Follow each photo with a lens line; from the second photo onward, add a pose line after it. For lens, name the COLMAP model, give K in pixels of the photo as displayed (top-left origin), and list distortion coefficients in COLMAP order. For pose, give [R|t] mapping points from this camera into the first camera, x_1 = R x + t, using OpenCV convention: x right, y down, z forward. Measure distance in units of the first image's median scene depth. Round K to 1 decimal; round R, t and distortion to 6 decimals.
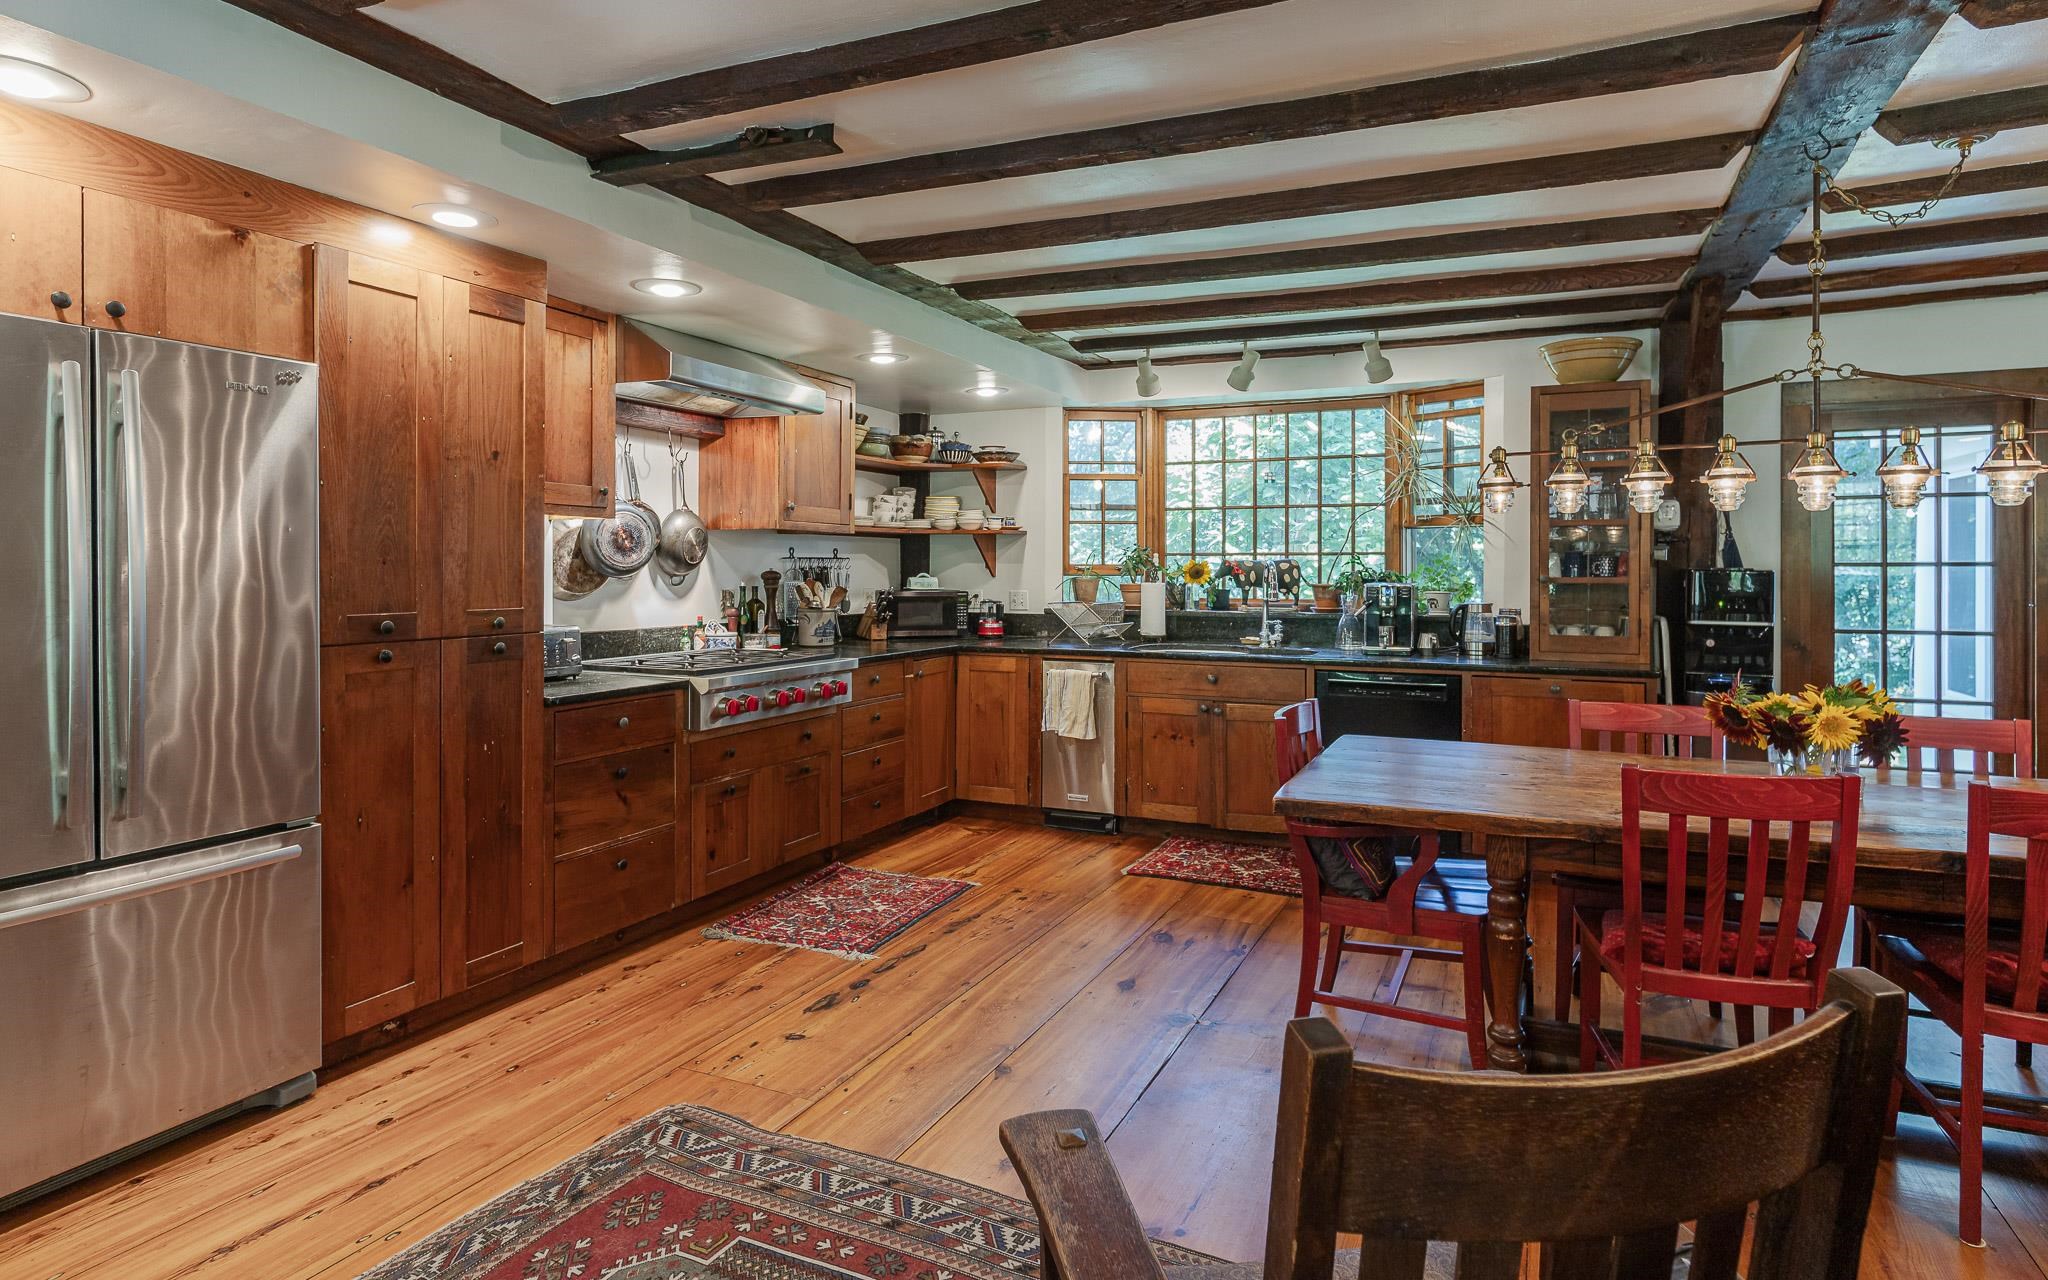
lens RADIAL K [[1059.4, 0, 1051.3], [0, 1059.4, 580.0], [0, 0, 1]] dist [-0.018256, -0.000019]
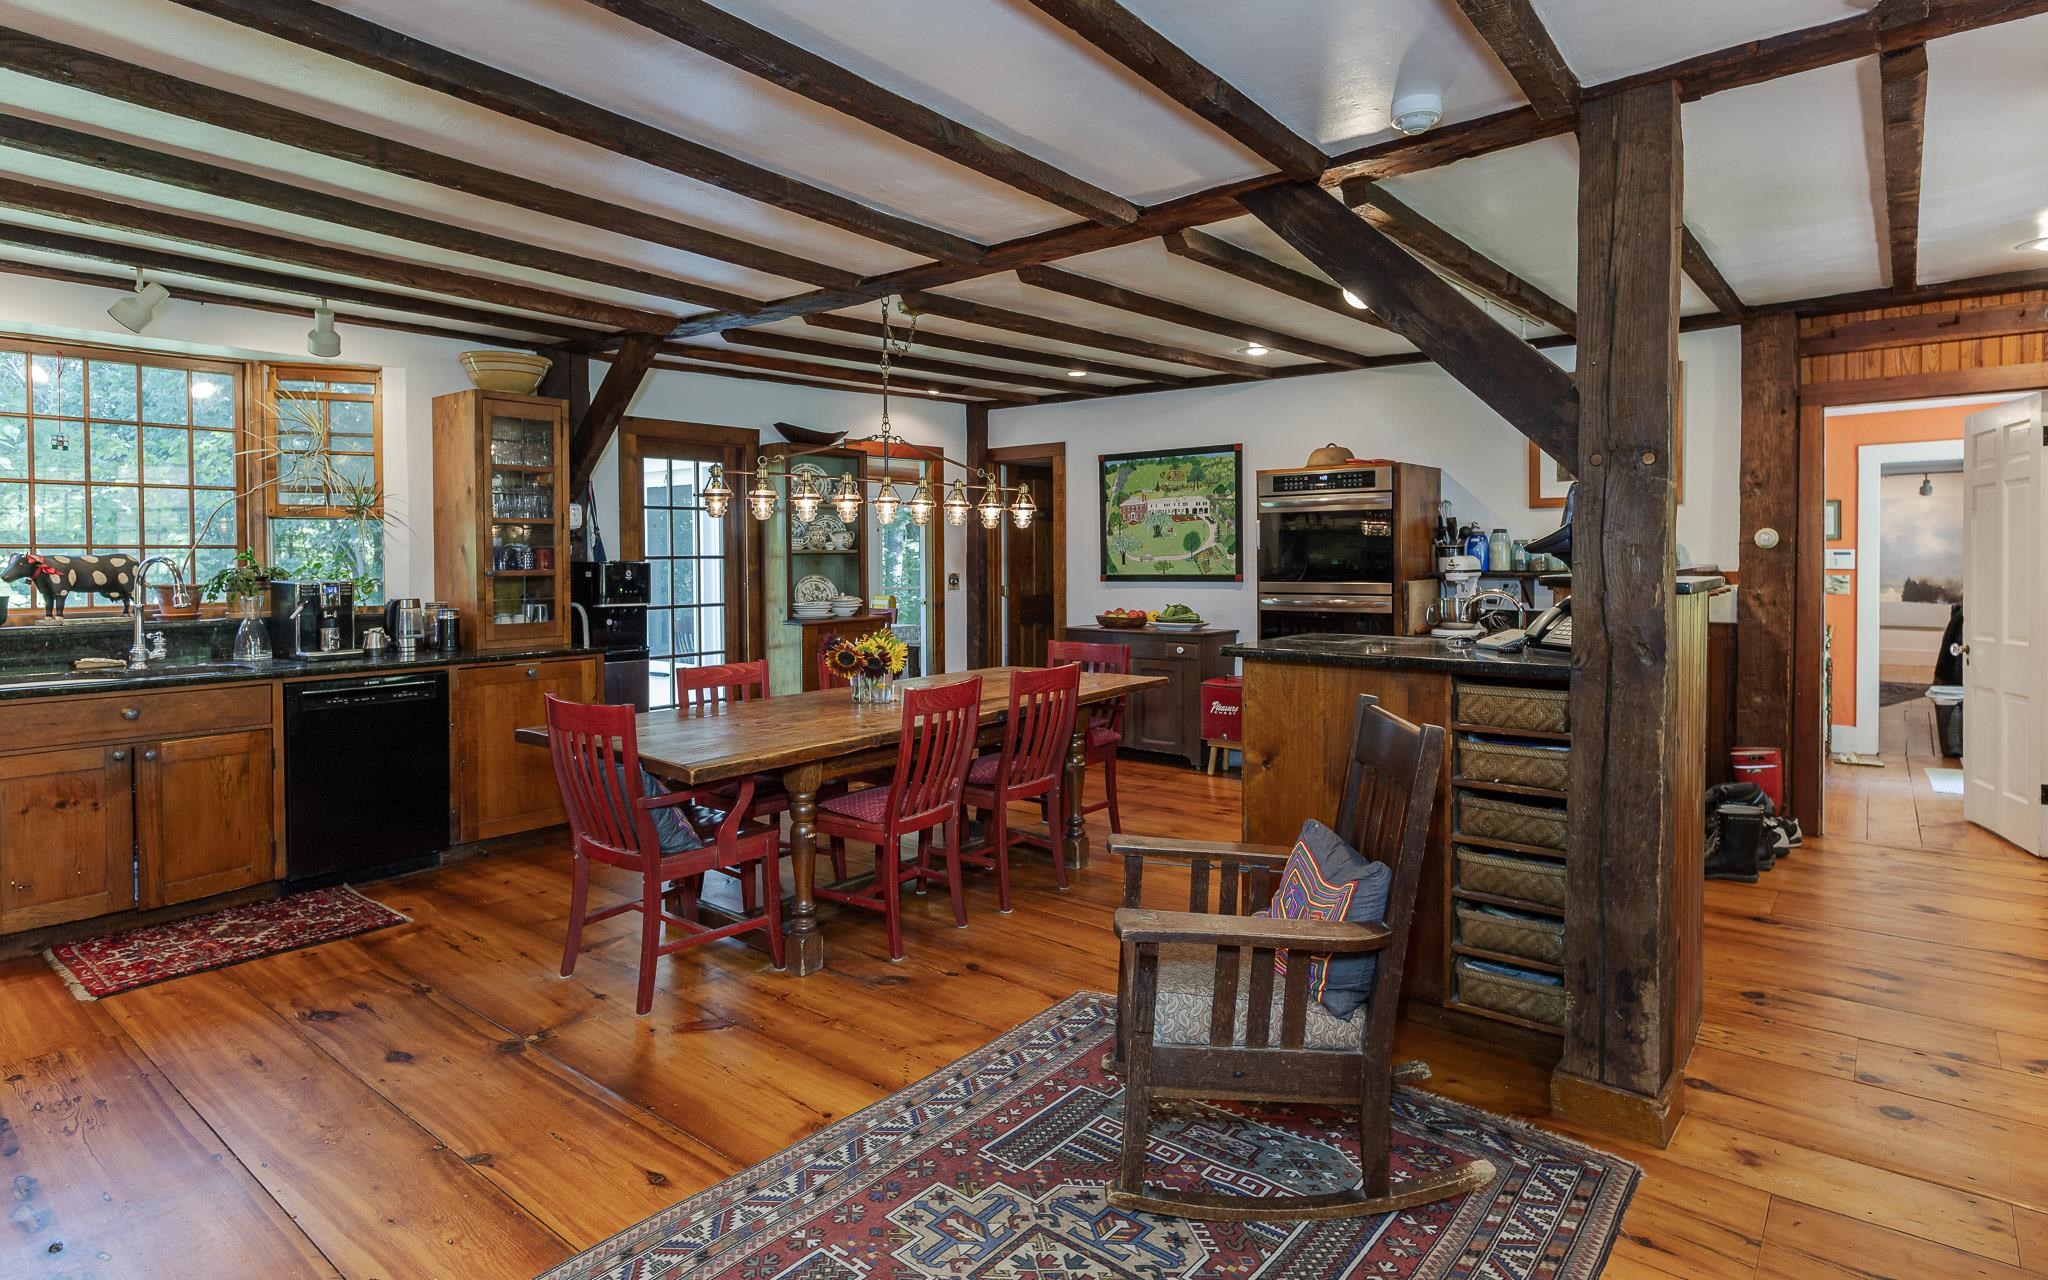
lens RADIAL K [[1059.4, 0, 1051.3], [0, 1059.4, 580.0], [0, 0, 1]] dist [-0.018256, -0.000019]
pose [[0.231896, -0.023879, 0.972448, -0.407353], [0.017849, 0.999635, 0.020290, -0.004527], [-0.972577, 0.012652, 0.232237, 0.193506]]
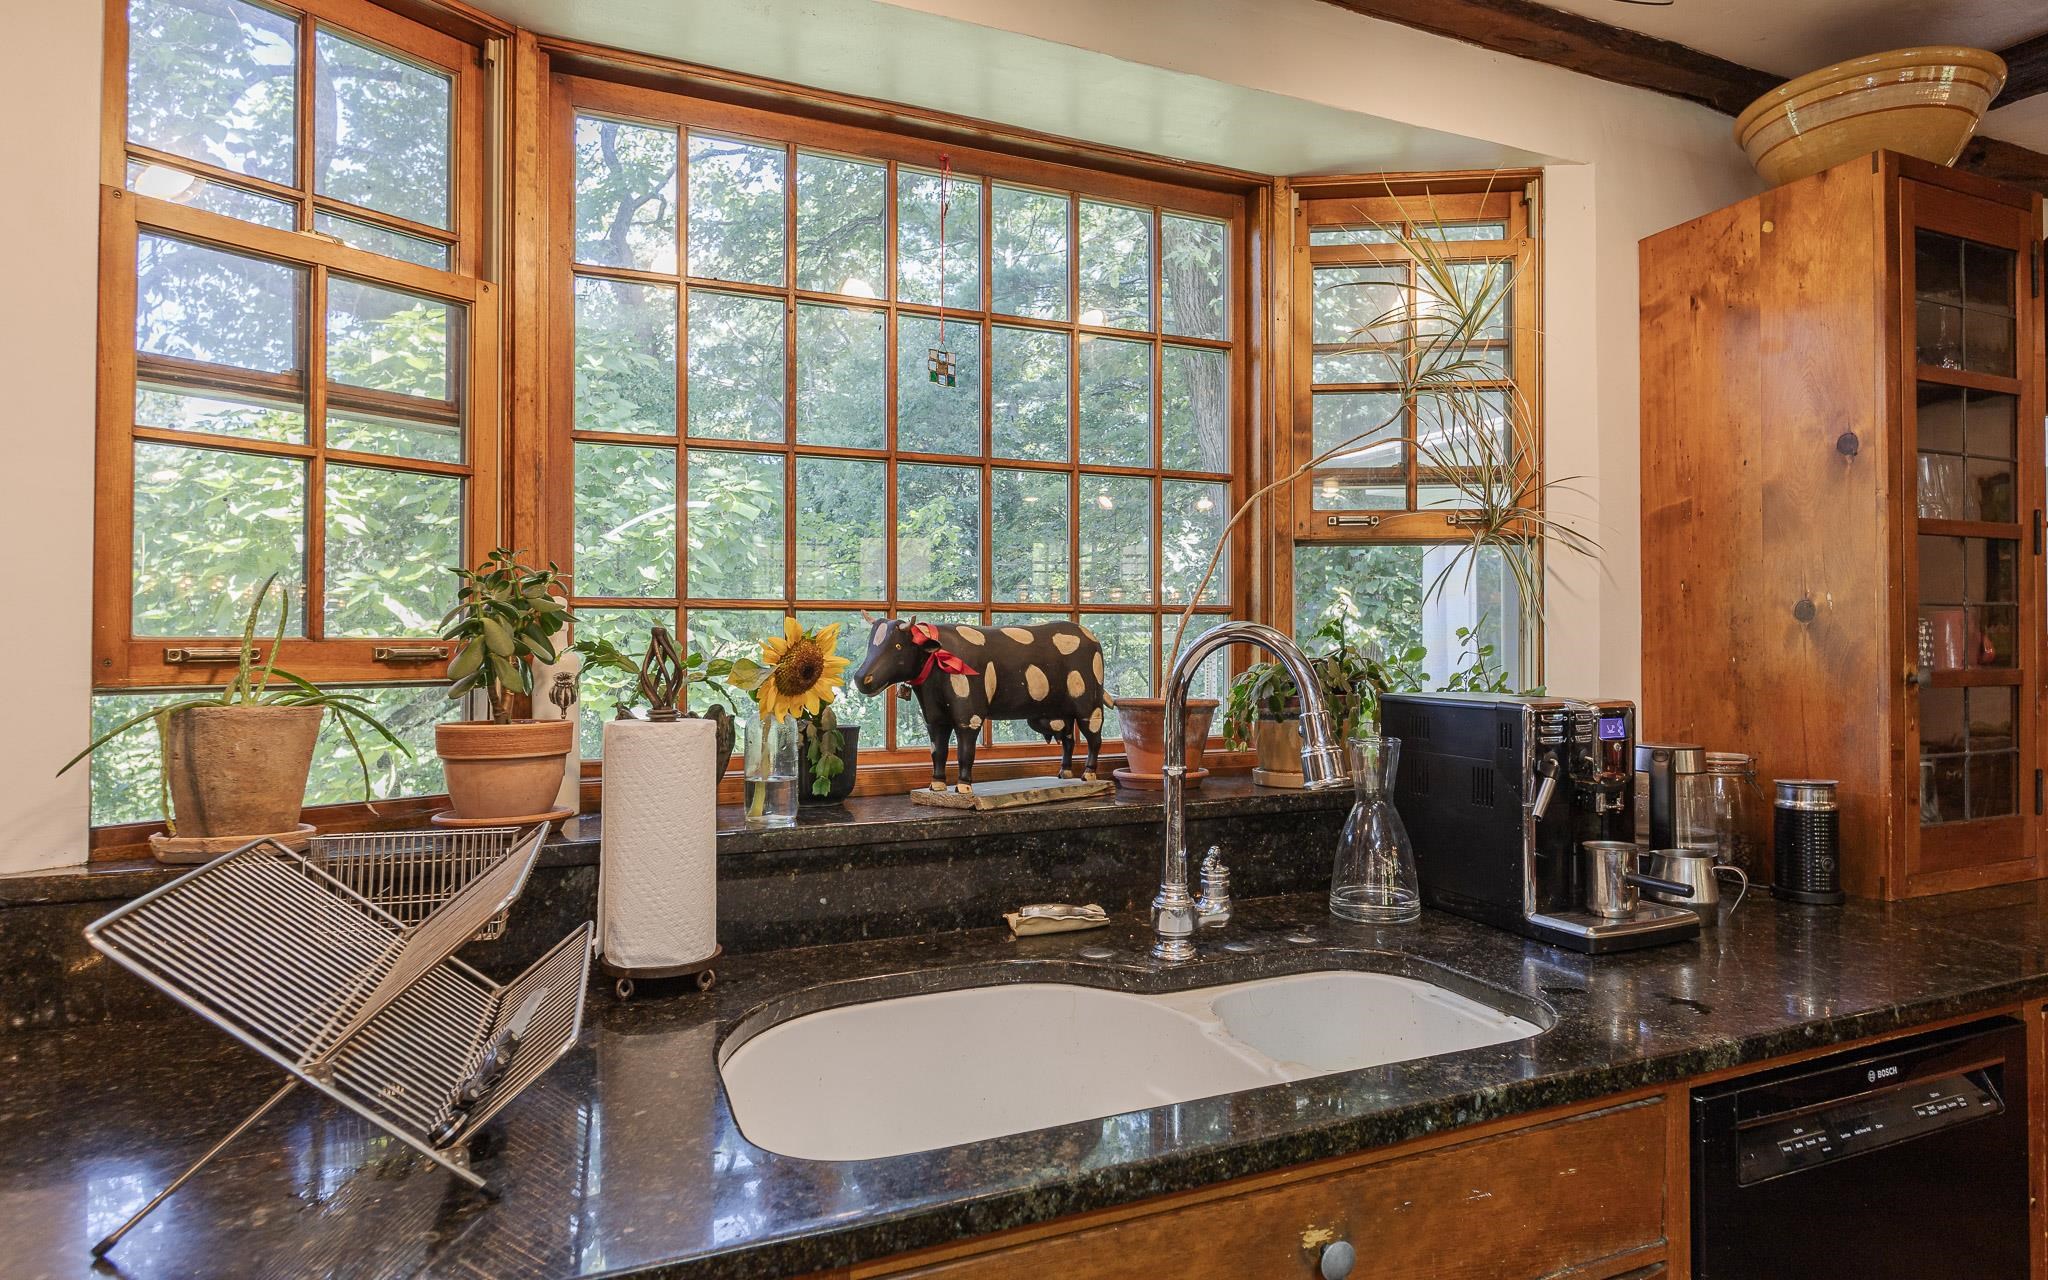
lens RADIAL K [[1108.0, 0, 1024.0], [0, 1108.0, 640.0], [0, 0, 1]] dist [0.000126, -0.000104]
pose [[0.685365, 0.004500, 0.728185, -0.025356], [0.012266, 0.999768, -0.017723, -0.010394], [-0.728096, 0.021078, 0.685151, 0.898674]]
